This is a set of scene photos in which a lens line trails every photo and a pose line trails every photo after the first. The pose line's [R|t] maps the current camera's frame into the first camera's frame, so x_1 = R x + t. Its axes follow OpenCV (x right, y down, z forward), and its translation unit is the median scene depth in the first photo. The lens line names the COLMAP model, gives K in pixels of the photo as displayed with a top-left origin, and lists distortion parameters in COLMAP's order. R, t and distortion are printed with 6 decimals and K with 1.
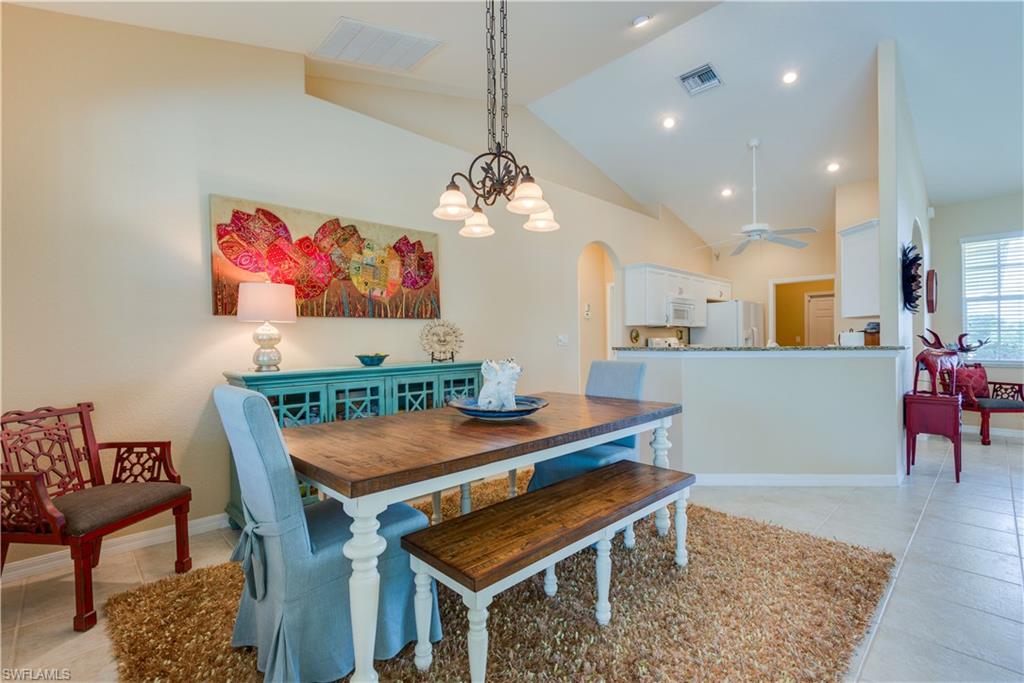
lens RADIAL K [[461.4, 0, 517.6], [0, 461.4, 343.2], [0, 0, 1]] dist [0.018036, -0.007075]
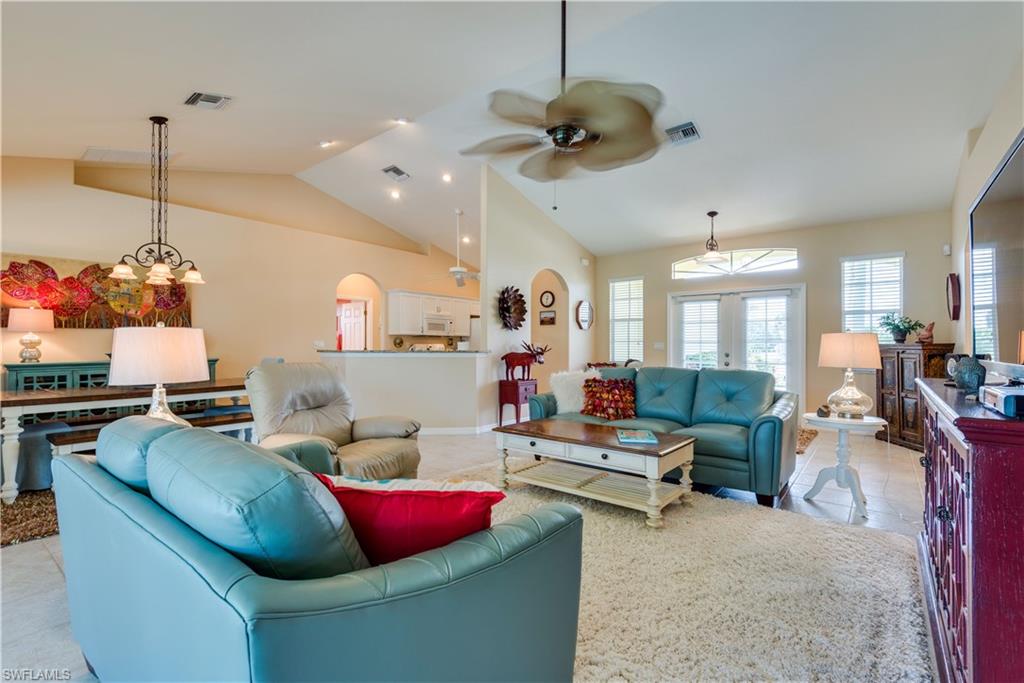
lens RADIAL K [[461.4, 0, 512.8], [0, 461.4, 340.6], [0, 0, 1]] dist [0.018036, -0.007075]
pose [[0.992342, 0.013161, 0.122818, 0.786532], [-0.011412, 0.999823, -0.014929, -0.008827], [-0.122993, 0.013413, 0.992317, -0.695318]]
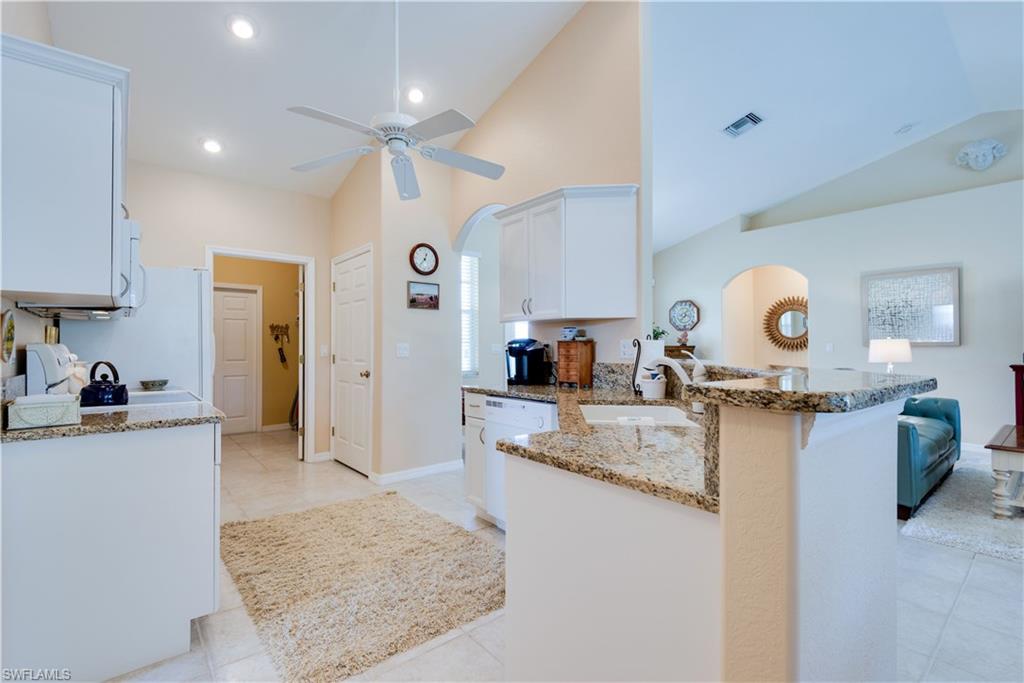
lens RADIAL K [[461.4, 0, 514.3], [0, 461.4, 345.1], [0, 0, 1]] dist [0.018036, -0.007075]
pose [[0.078875, 0.015563, 0.996763, 0.024132], [0.004664, 0.999861, -0.015980, -0.007822], [-0.996874, 0.005909, 0.078792, 1.297456]]
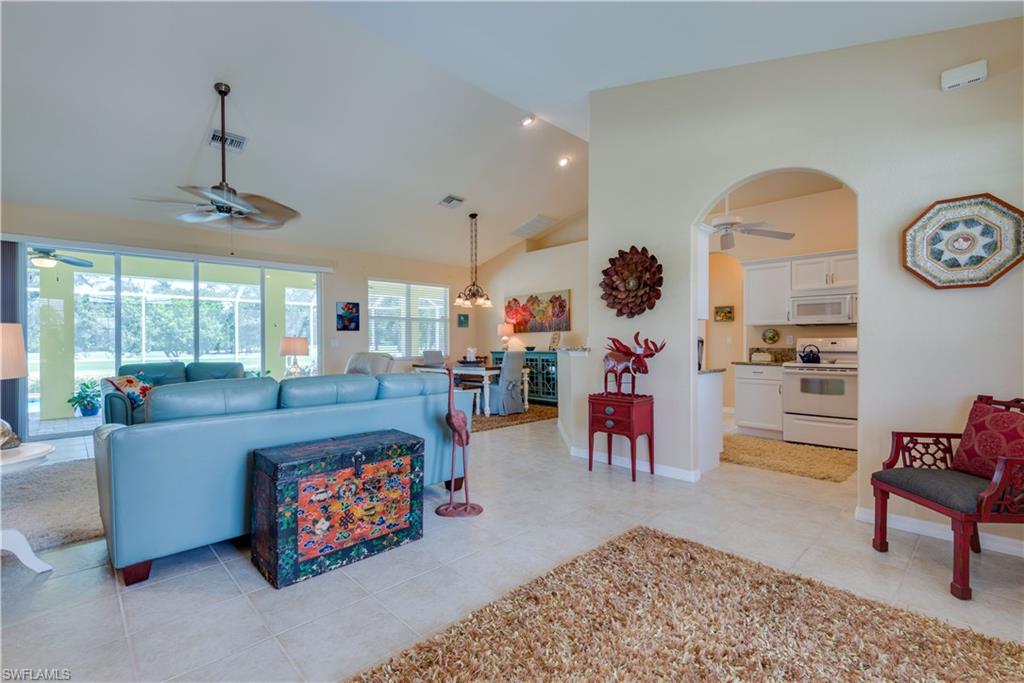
lens RADIAL K [[461.4, 0, 511.8], [0, 461.4, 342.6], [0, 0, 1]] dist [0.018036, -0.007075]
pose [[-0.011589, 0.010697, -0.999876, 2.244516], [0.002436, 0.999940, 0.010670, -0.025447], [0.999930, -0.002312, -0.011614, 0.912900]]
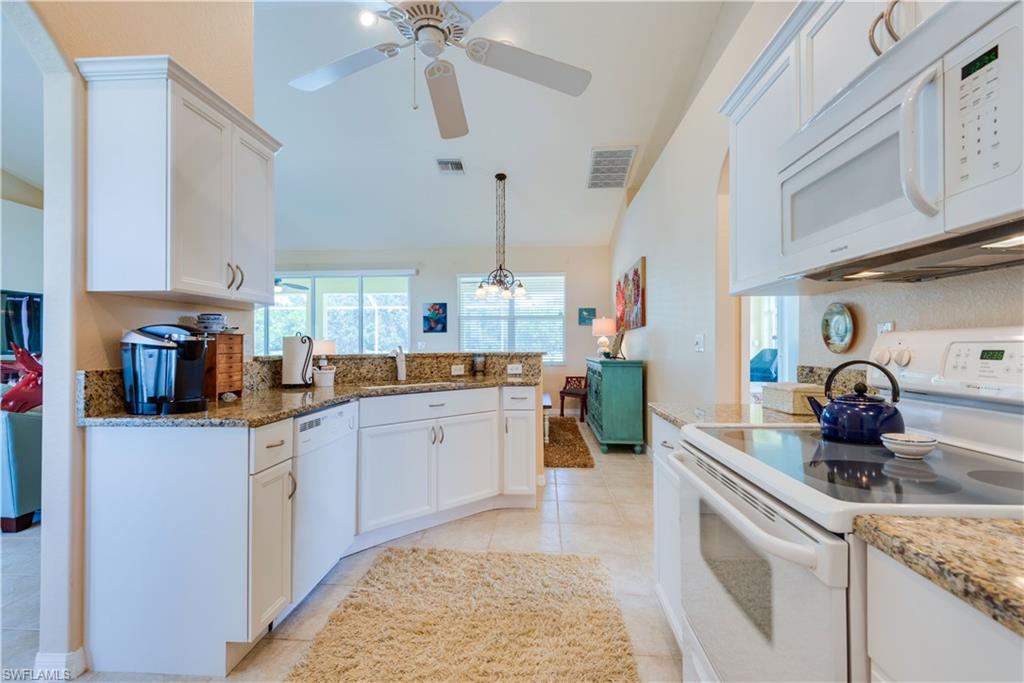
lens RADIAL K [[461.4, 0, 515.6], [0, 461.4, 342.8], [0, 0, 1]] dist [0.018036, -0.007075]
pose [[-0.742320, 0.007714, -0.670001, 1.080314], [0.008031, 0.999964, 0.002615, -0.015649], [0.669997, -0.003439, -0.742356, 2.018501]]
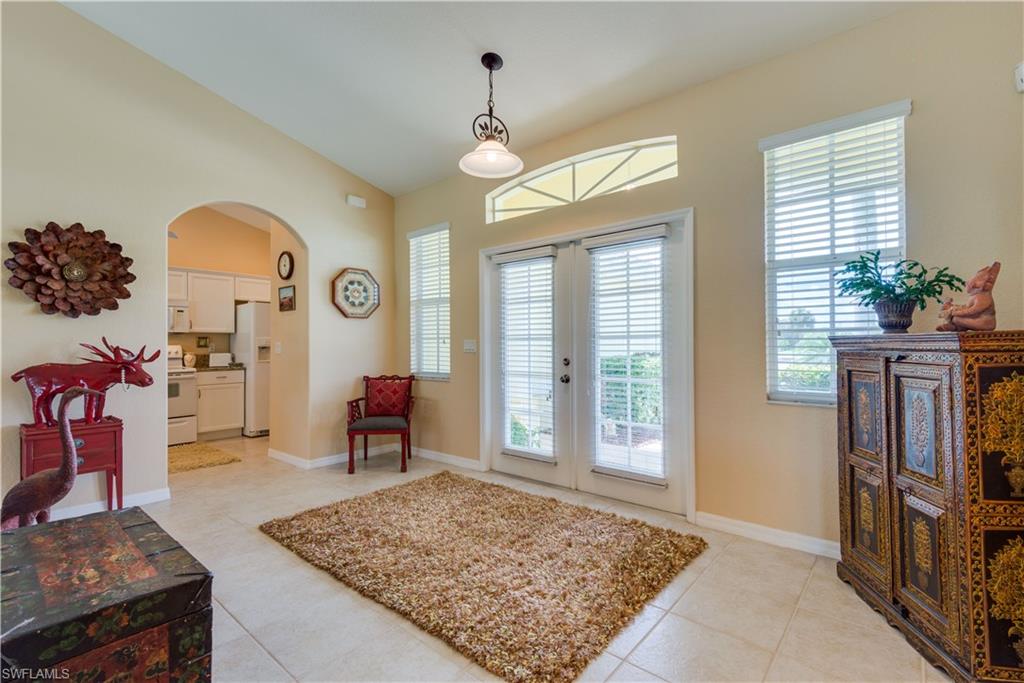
lens RADIAL K [[461.4, 0, 511.6], [0, 461.4, 341.9], [0, 0, 1]] dist [0.018036, -0.007075]
pose [[0.996268, 0.003032, 0.086266, 1.804872], [-0.002158, 0.999945, -0.010218, -0.021396], [-0.086292, 0.009994, 0.996220, 0.216499]]
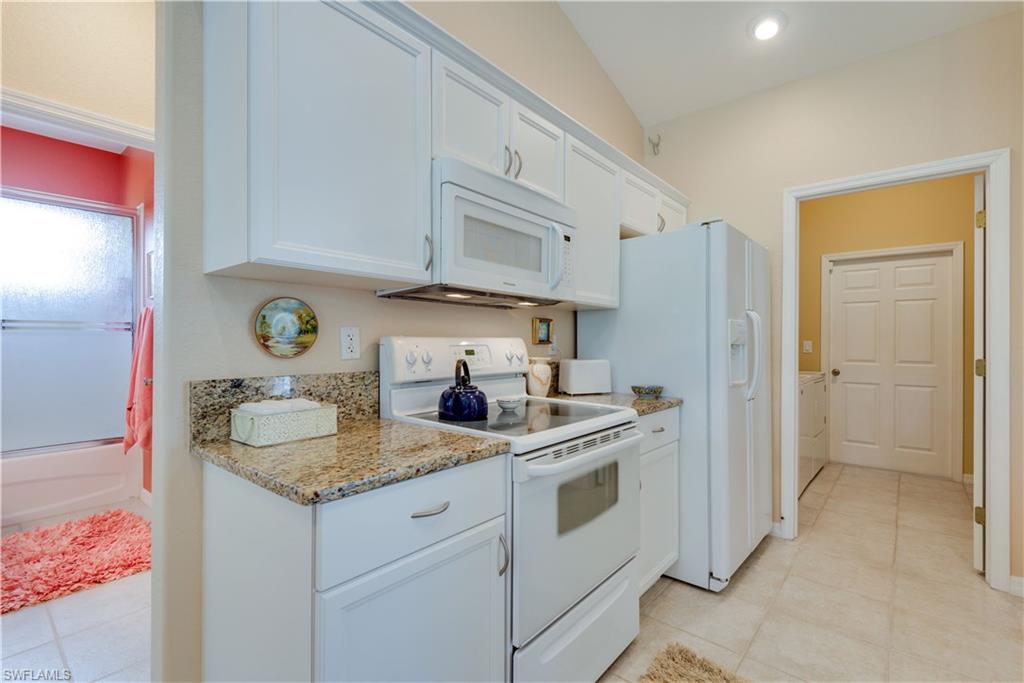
lens RADIAL K [[461.4, 0, 508.6], [0, 461.4, 342.0], [0, 0, 1]] dist [0.018036, -0.007075]
pose [[0.995869, 0.012946, 0.089875, 0.638599], [-0.012516, 0.999907, -0.005346, -0.015003], [-0.089936, 0.004199, 0.995939, 1.432144]]
